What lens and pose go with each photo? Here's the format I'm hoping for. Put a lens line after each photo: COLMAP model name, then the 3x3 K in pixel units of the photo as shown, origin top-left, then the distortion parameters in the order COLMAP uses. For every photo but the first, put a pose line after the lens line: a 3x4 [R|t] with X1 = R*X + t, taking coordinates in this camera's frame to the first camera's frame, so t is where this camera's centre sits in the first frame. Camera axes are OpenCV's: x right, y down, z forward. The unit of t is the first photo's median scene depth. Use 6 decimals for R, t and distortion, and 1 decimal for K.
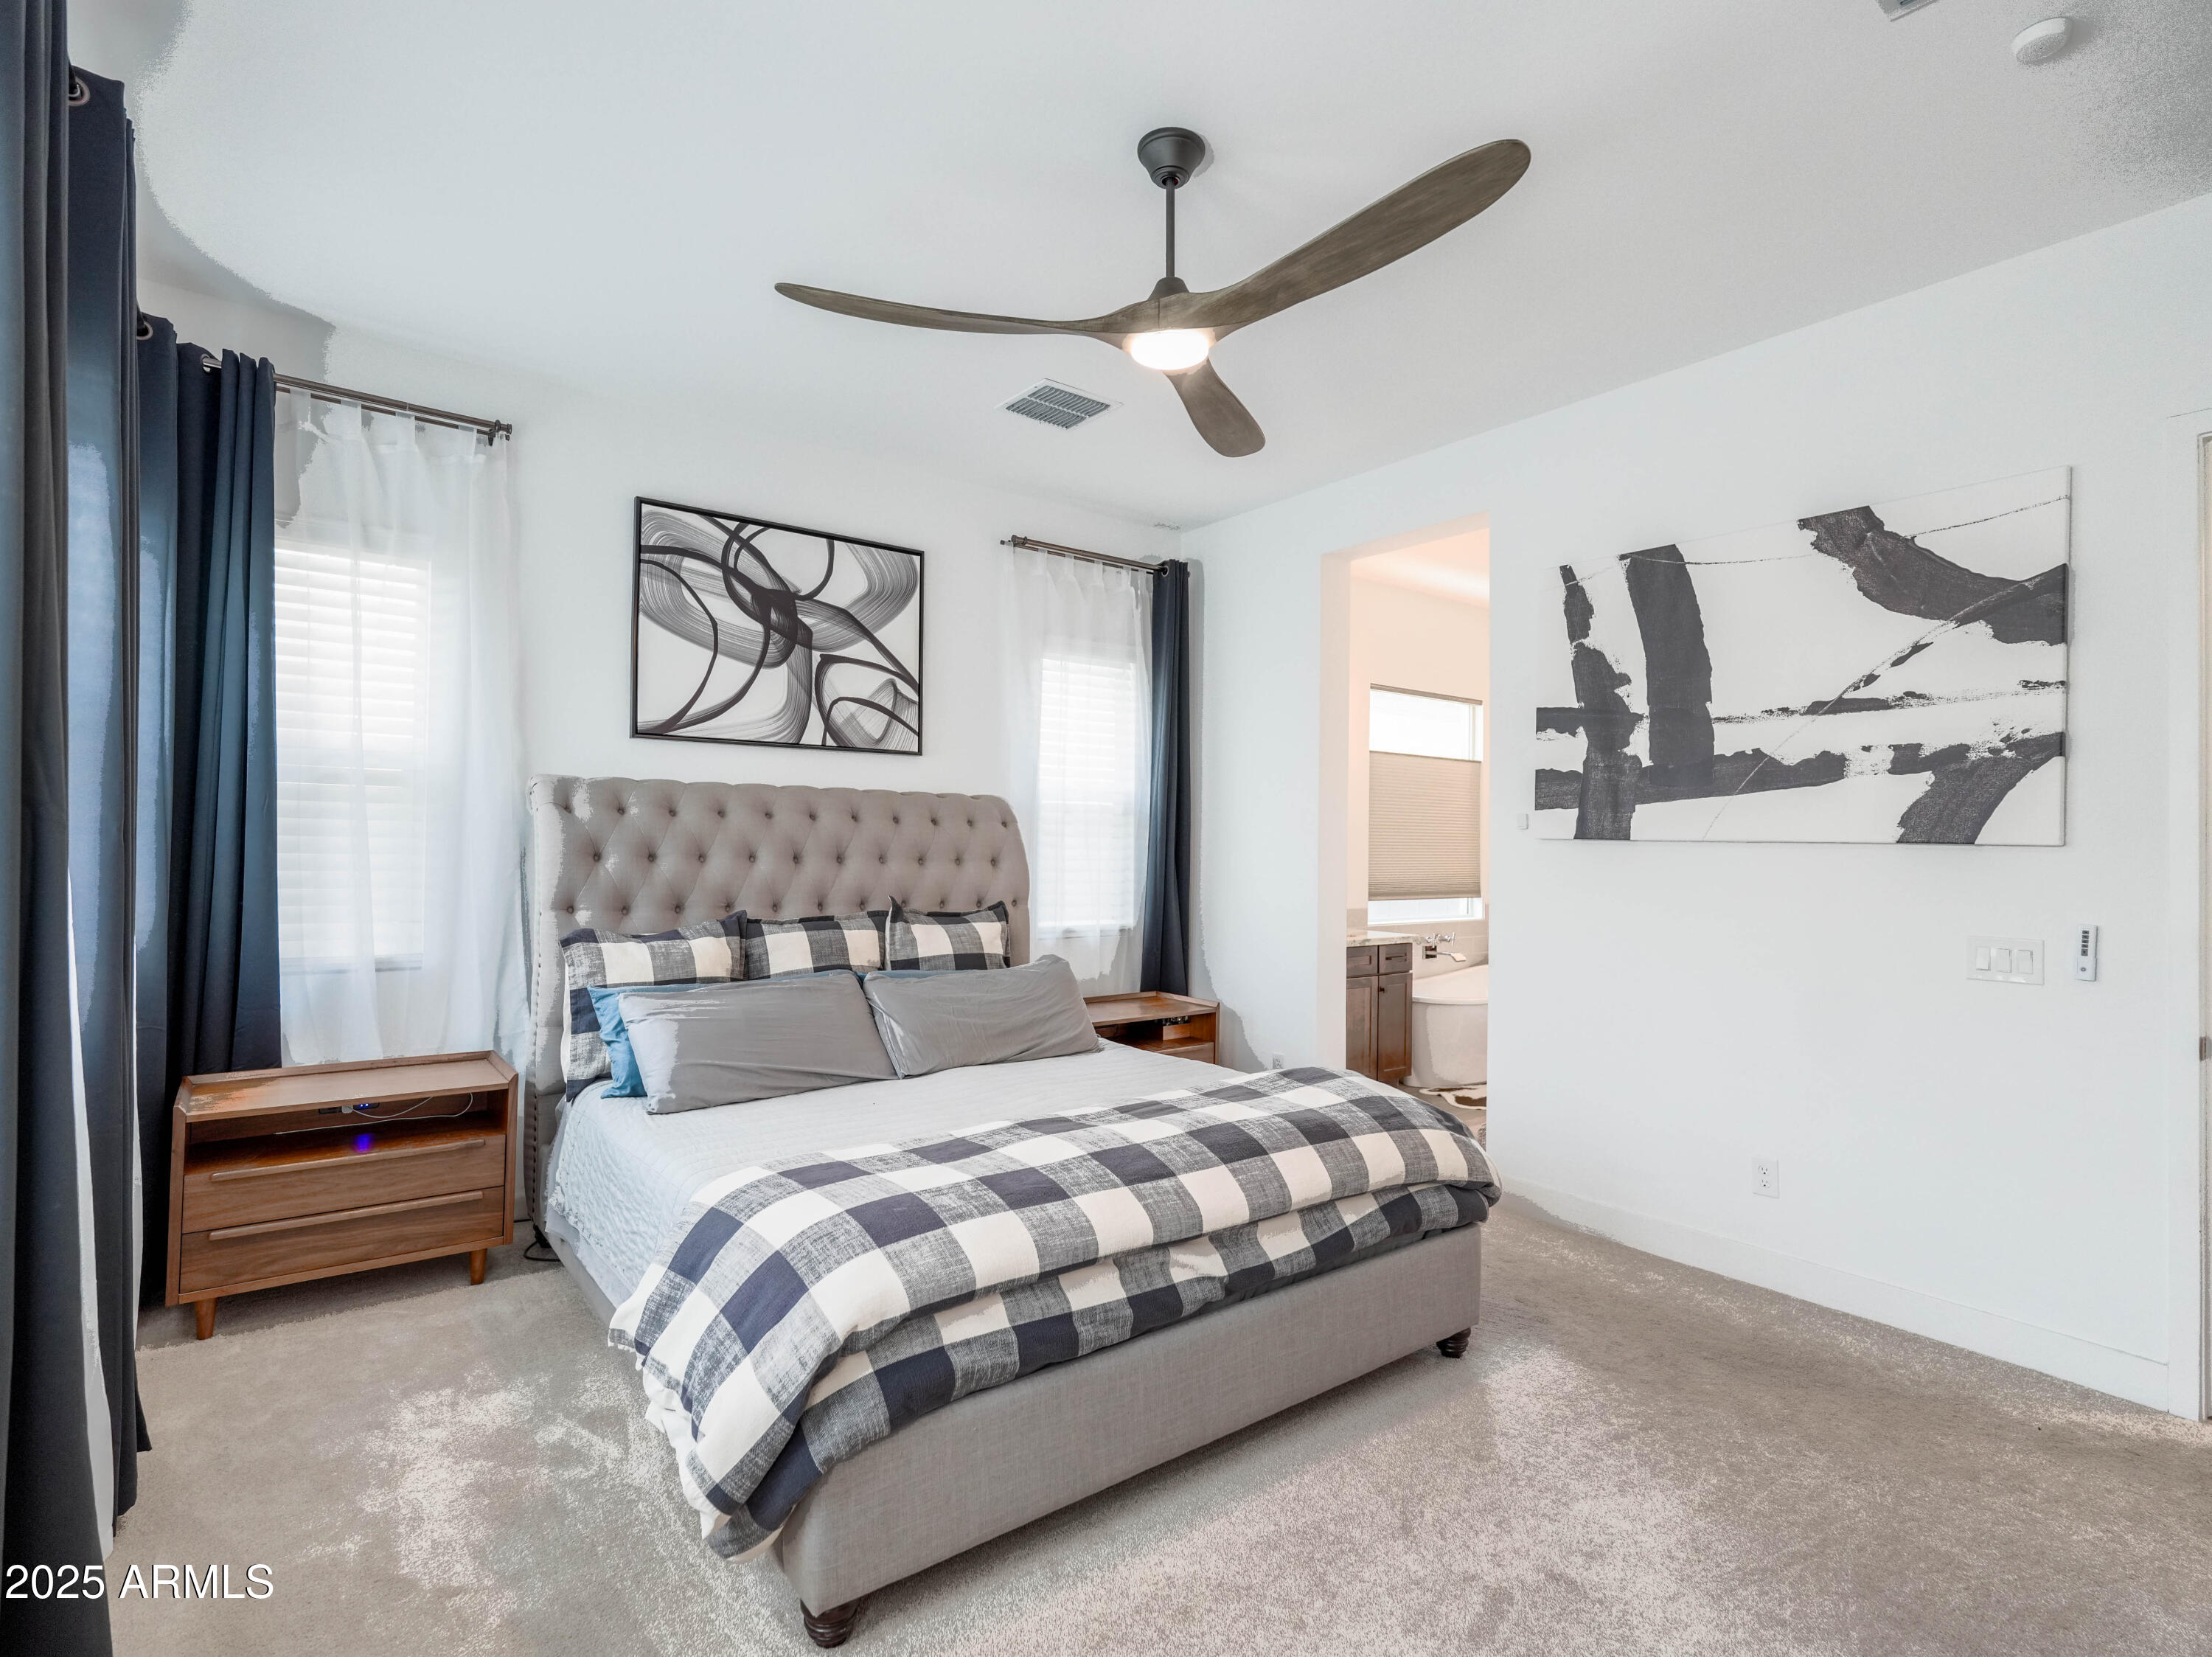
lens RADIAL K [[1090.6, 0, 1103.2], [0, 1090.6, 830.3], [0, 0, 1]] dist [-0.008964, 0.004301]
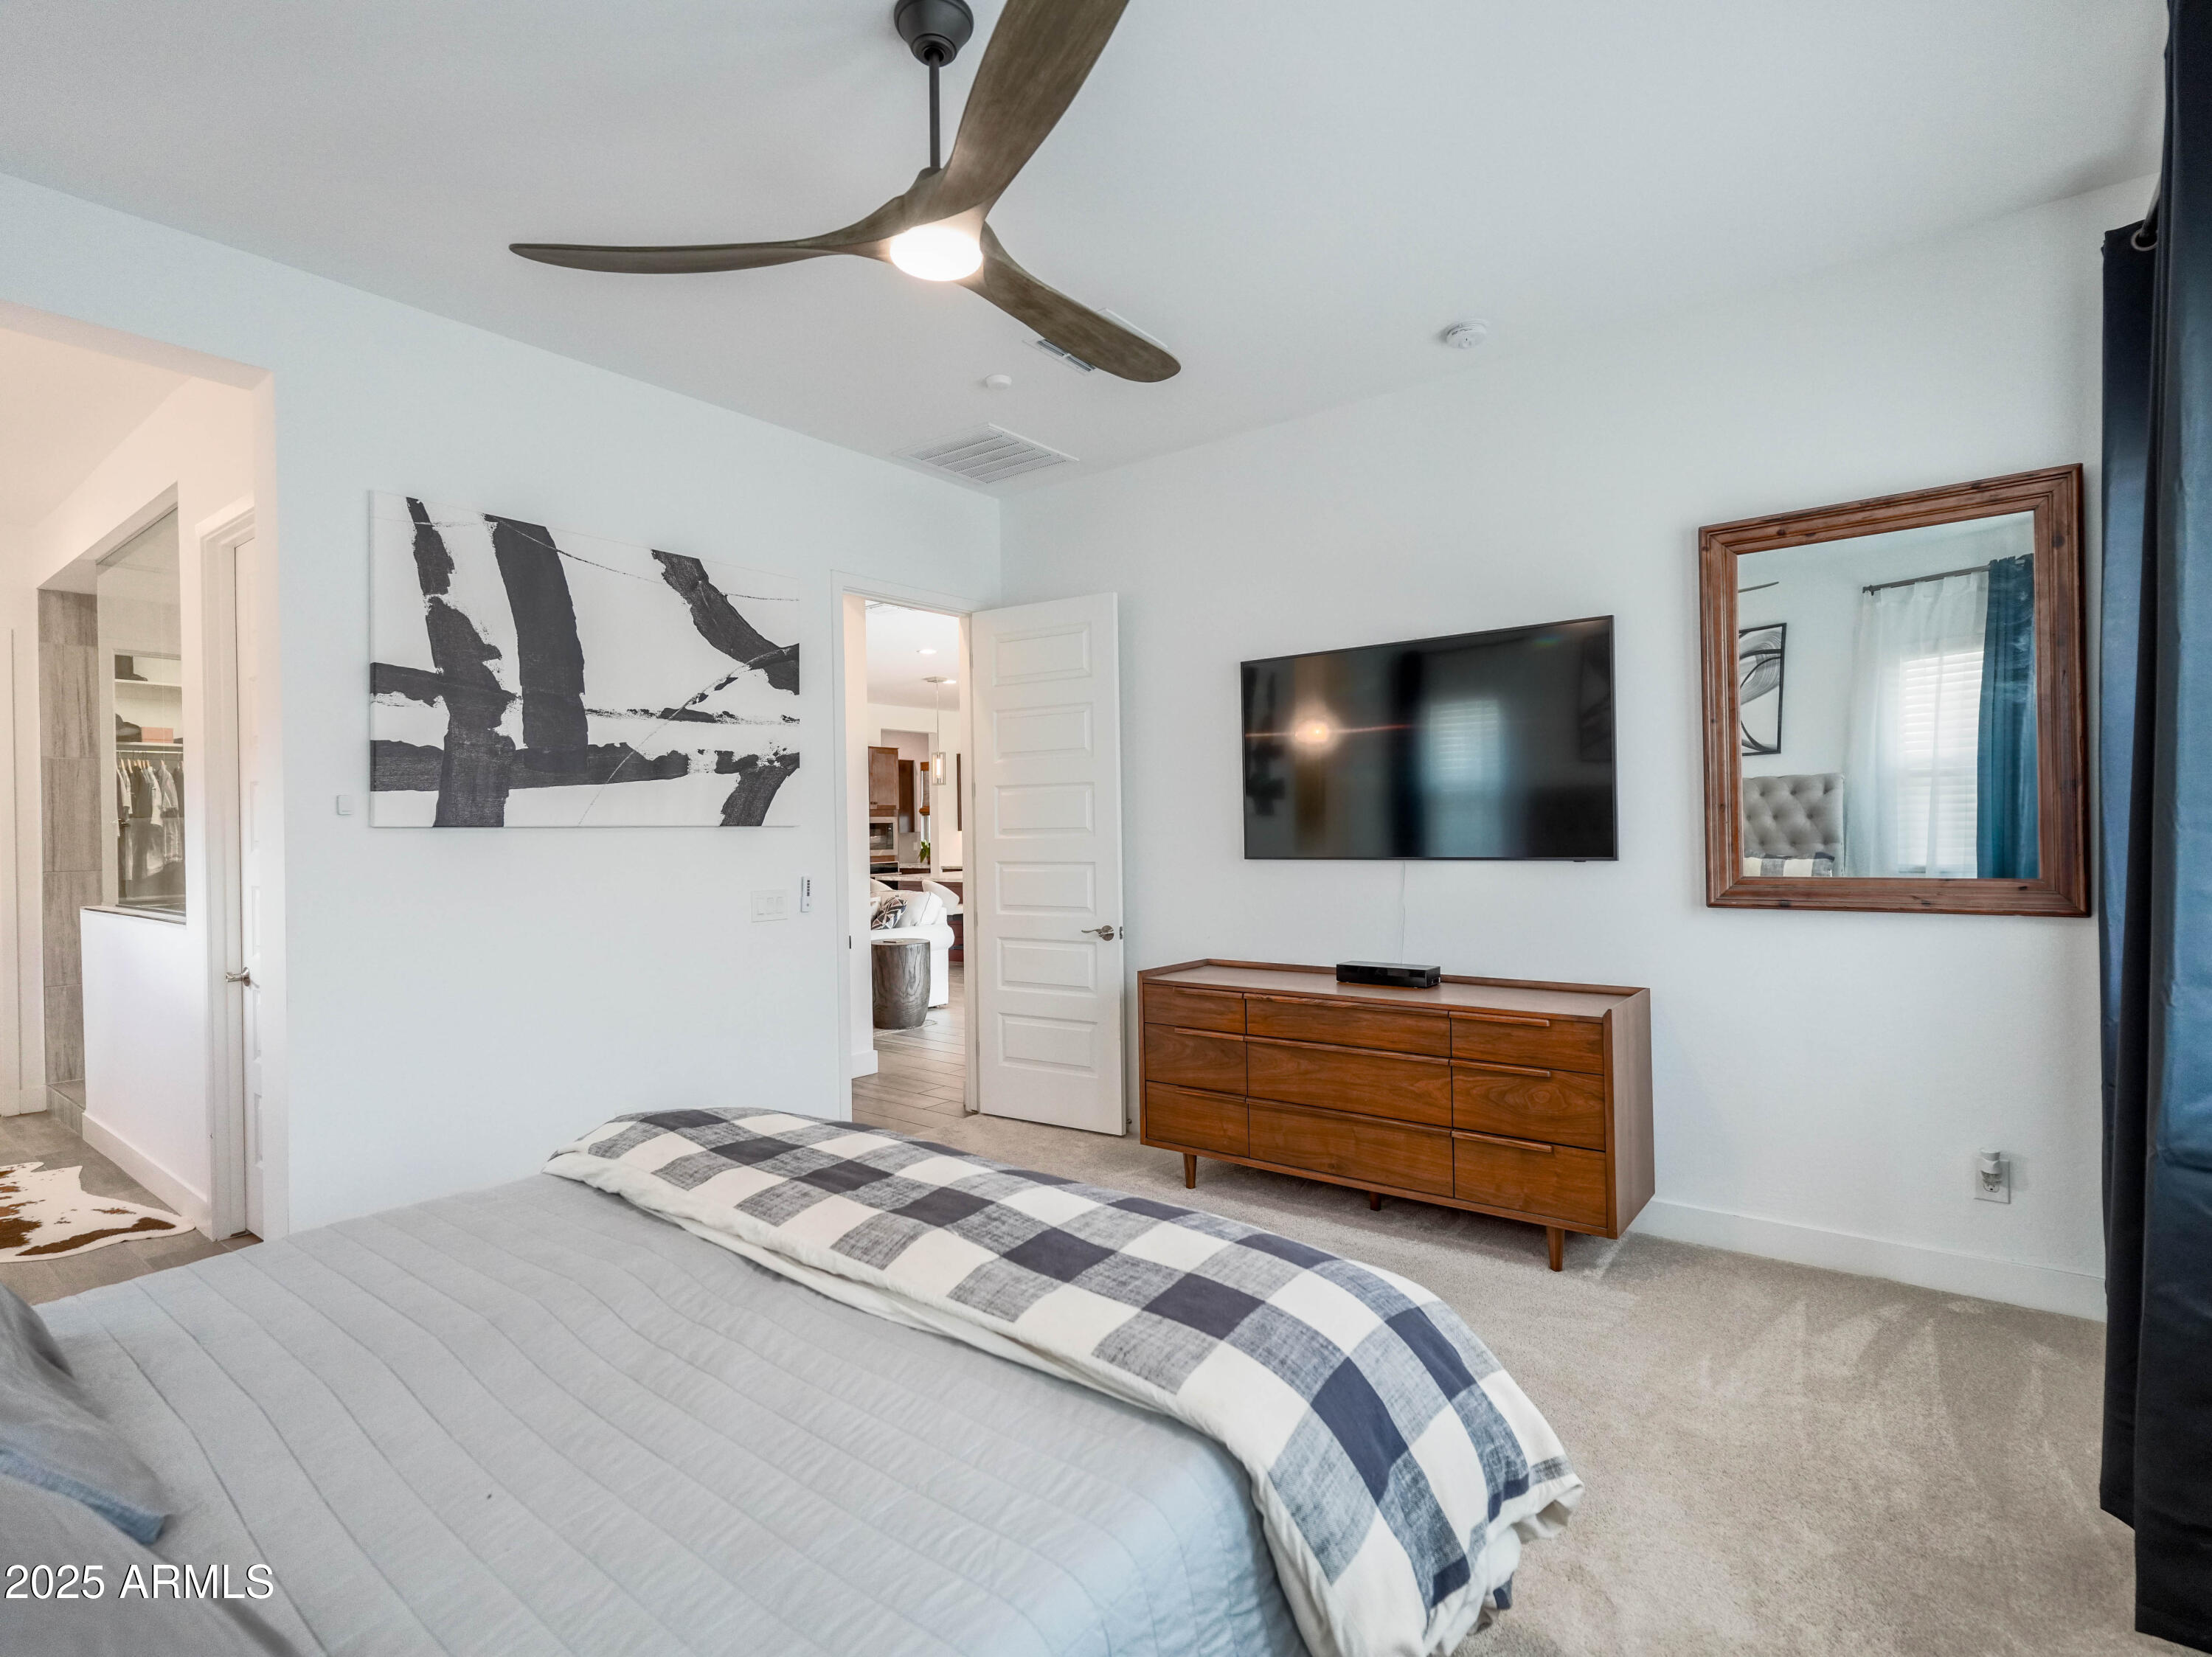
lens RADIAL K [[1090.5, 0, 1098.2], [0, 1090.5, 832.9], [0, 0, 1]] dist [-0.008964, 0.004301]
pose [[-0.253465, -0.014043, 0.967242, -0.590278], [0.001363, 0.999888, 0.014875, 0.000951], [-0.967343, 0.005089, -0.253418, 0.805414]]
